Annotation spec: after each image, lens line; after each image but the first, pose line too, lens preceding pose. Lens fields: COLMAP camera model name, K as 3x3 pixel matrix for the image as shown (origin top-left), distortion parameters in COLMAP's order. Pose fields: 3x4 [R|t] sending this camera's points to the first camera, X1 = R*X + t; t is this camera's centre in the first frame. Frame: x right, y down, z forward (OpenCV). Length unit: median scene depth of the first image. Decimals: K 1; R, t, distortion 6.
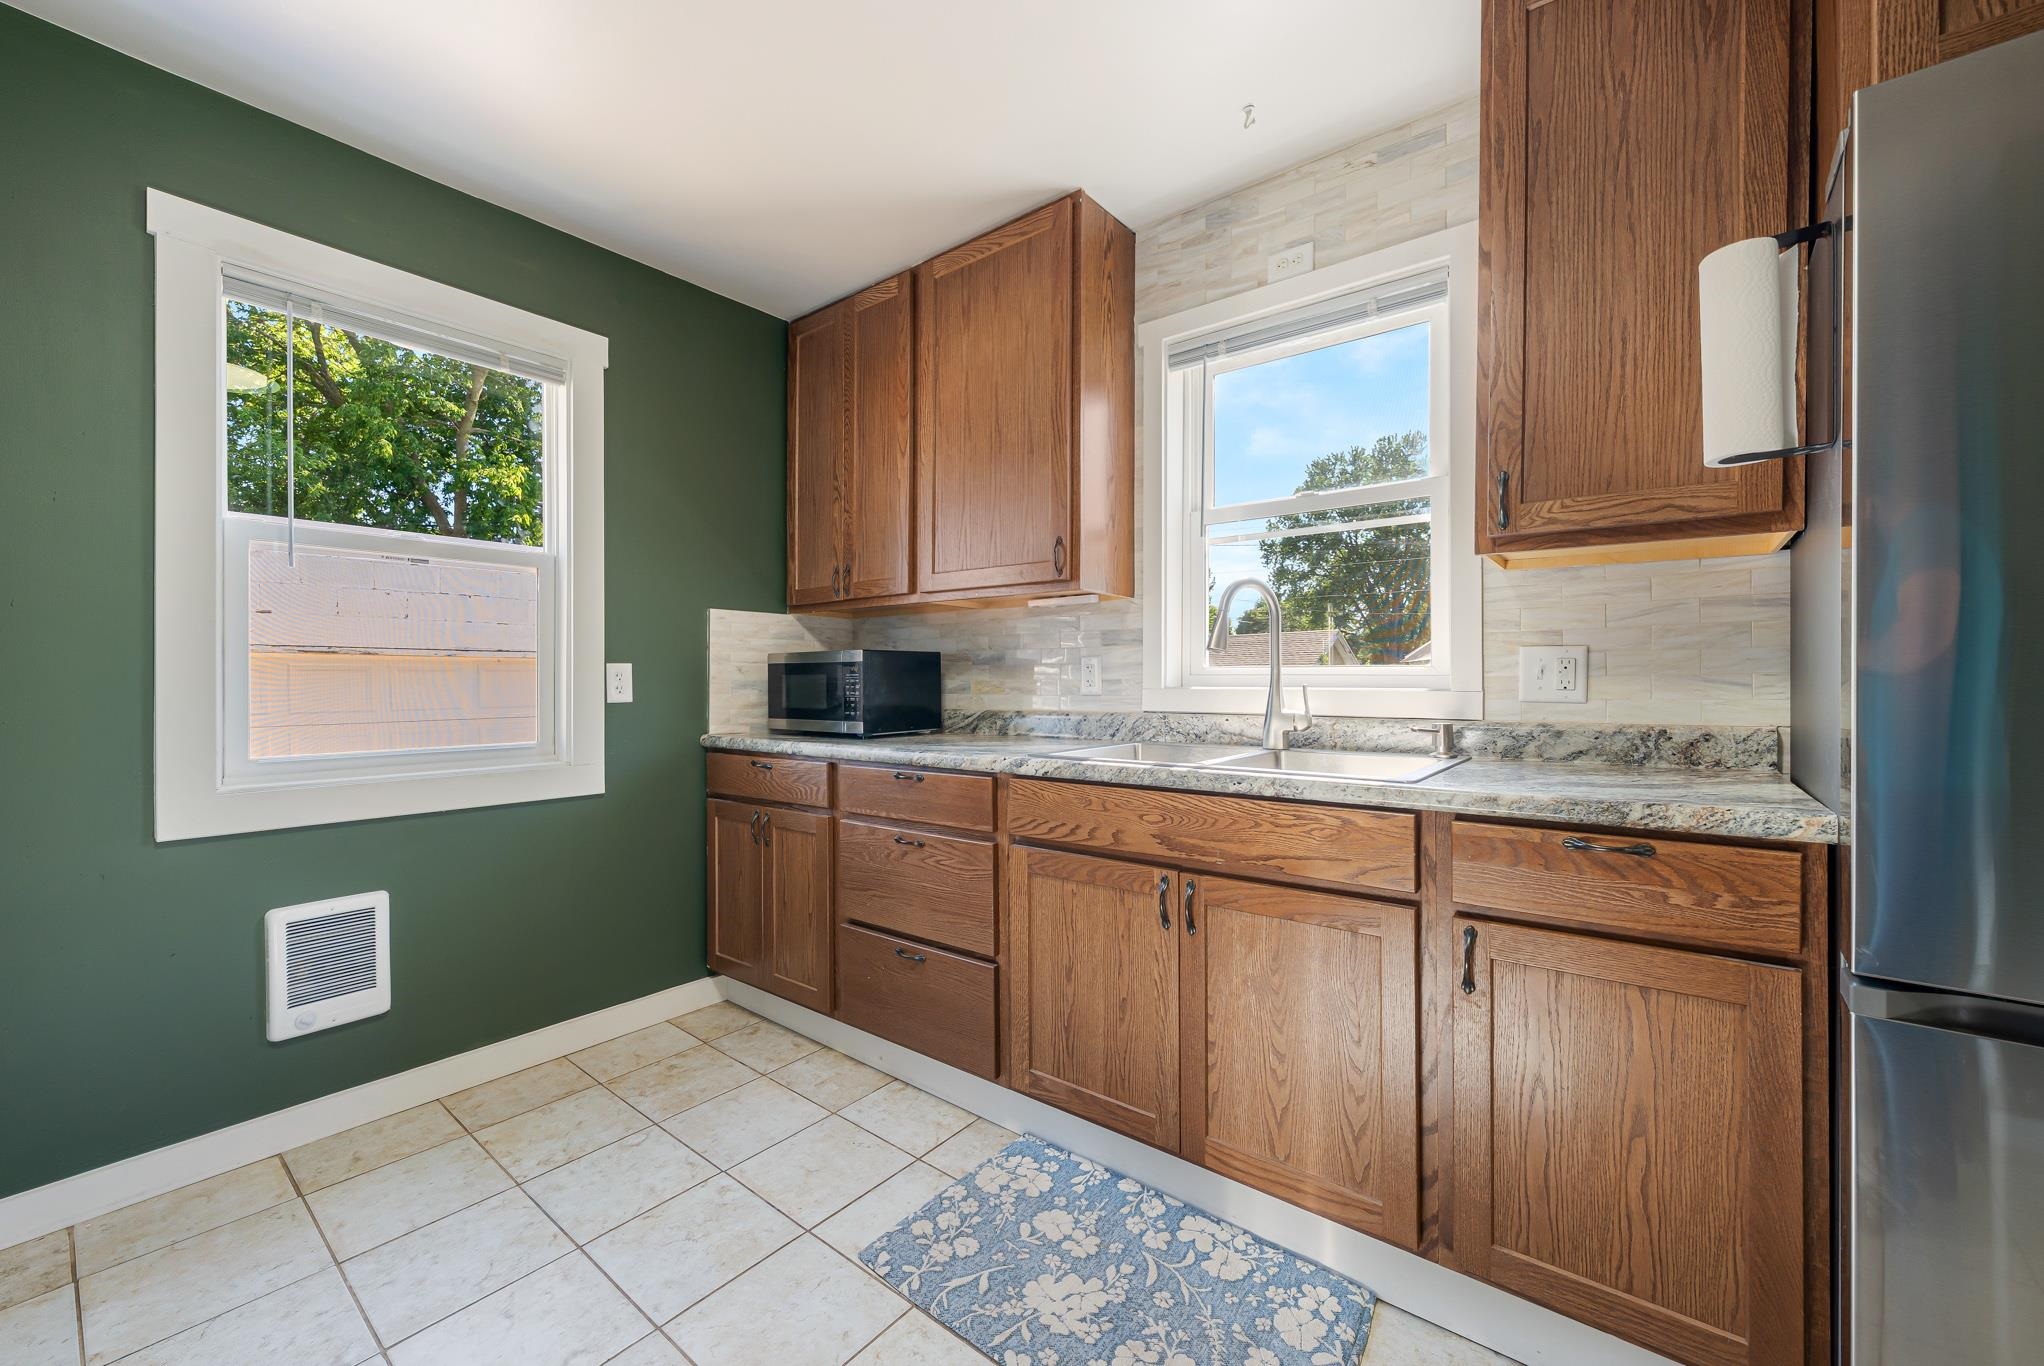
lens RADIAL K [[797.3, 0, 1027.6], [0, 797.3, 684.0], [0, 0, 1]] dist [-0.000017, -0.000142]
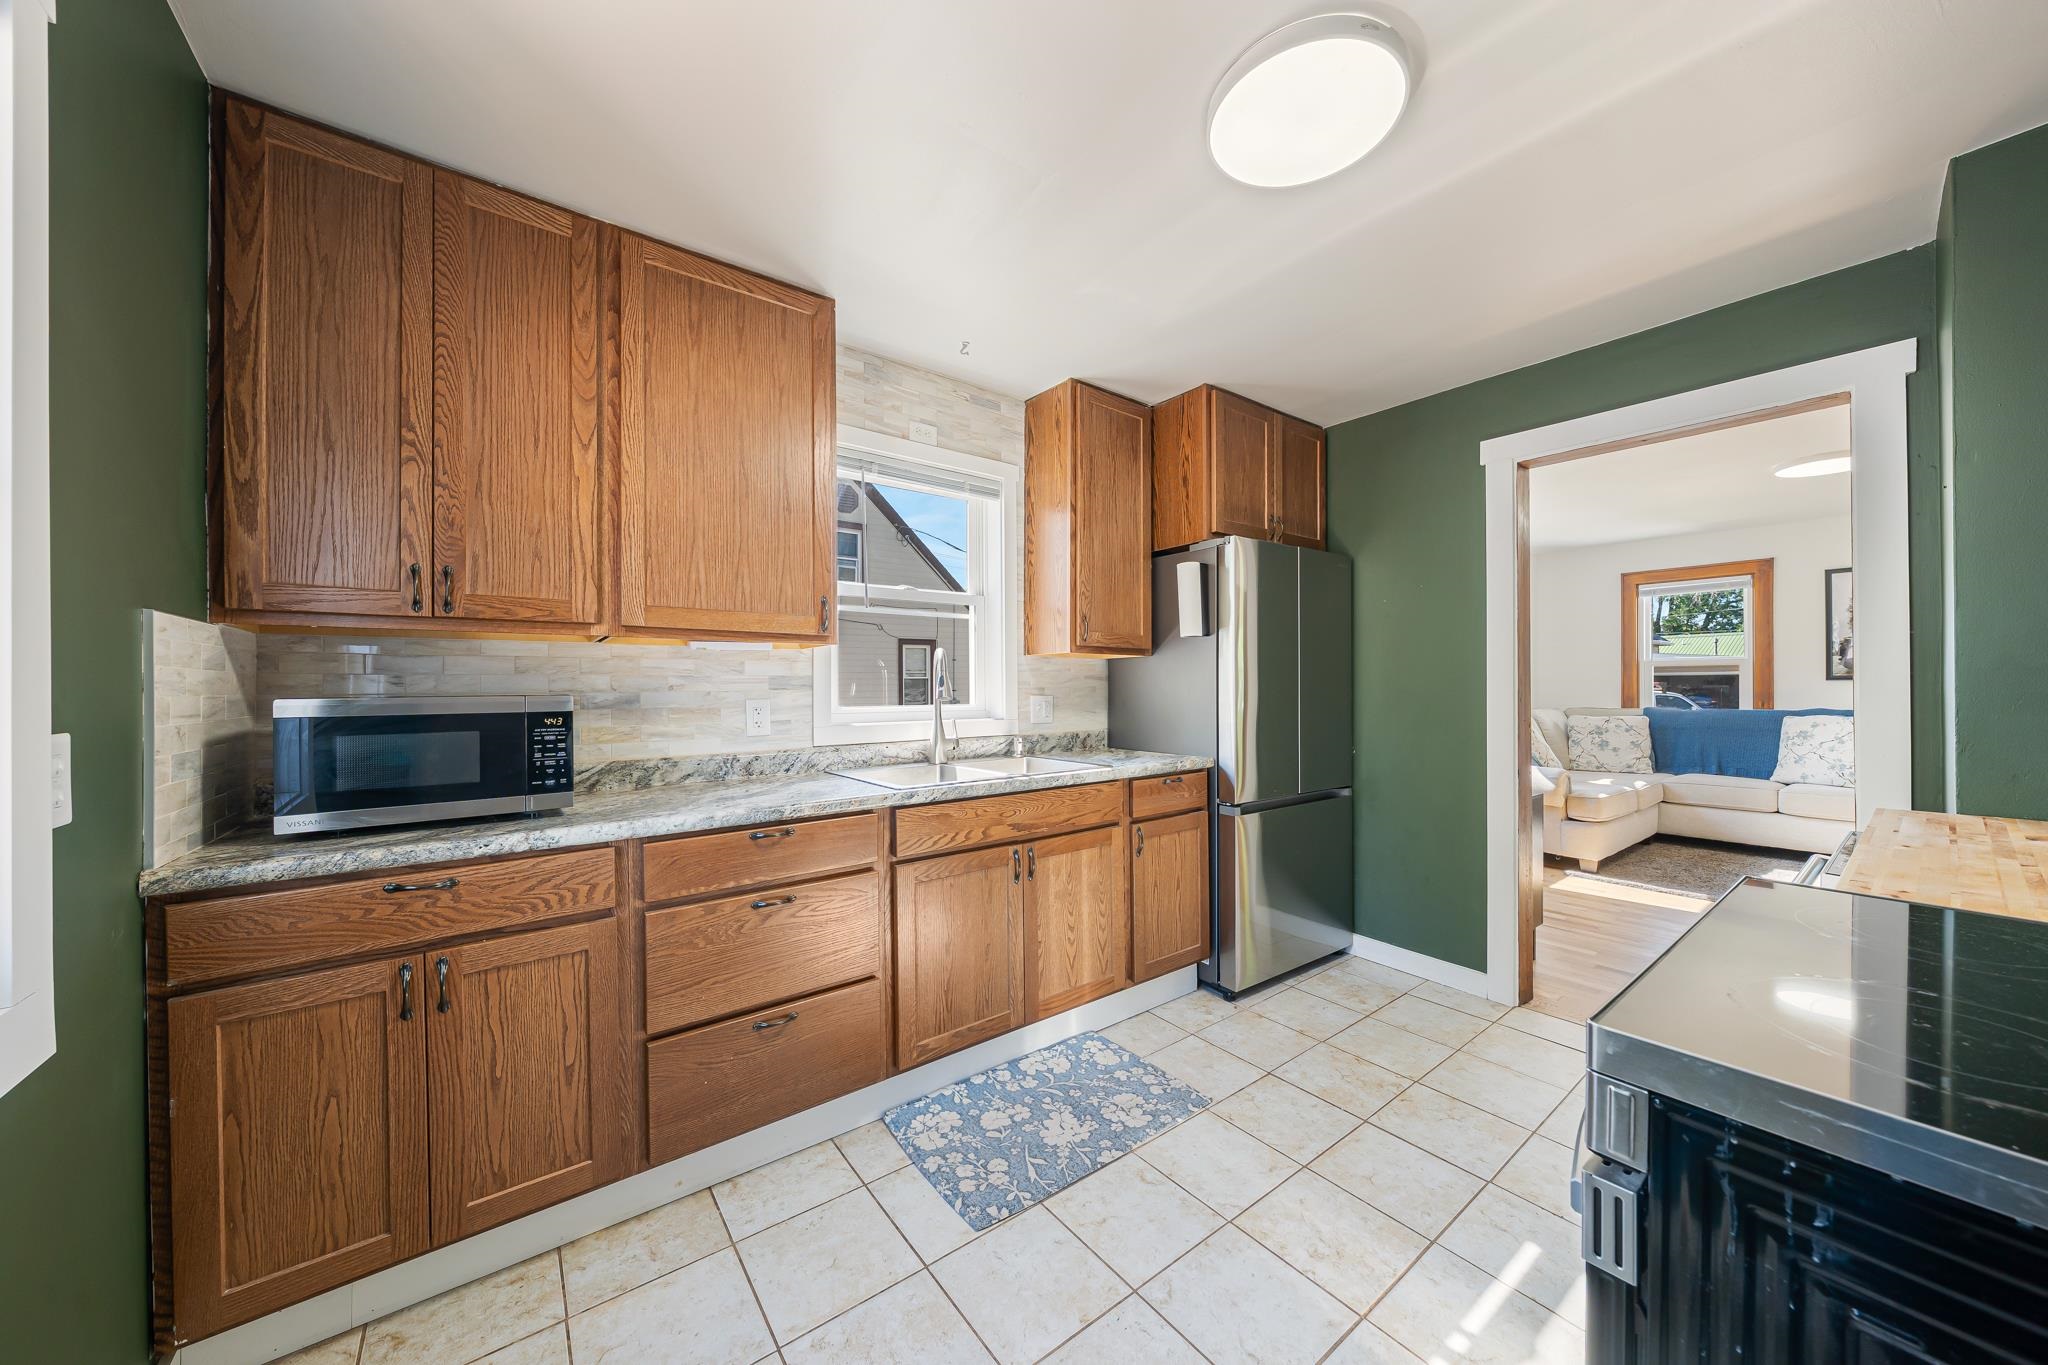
lens RADIAL K [[715.1, 0, 1013.5], [0, 715.1, 687.7], [0, 0, 1]] dist [0.000410, 0.000033]
pose [[0.251041, -0.002015, 0.967974, -1.039524], [0.011327, 0.999935, -0.000856, -0.062576], [-0.967910, 0.011179, 0.251048, 0.584516]]
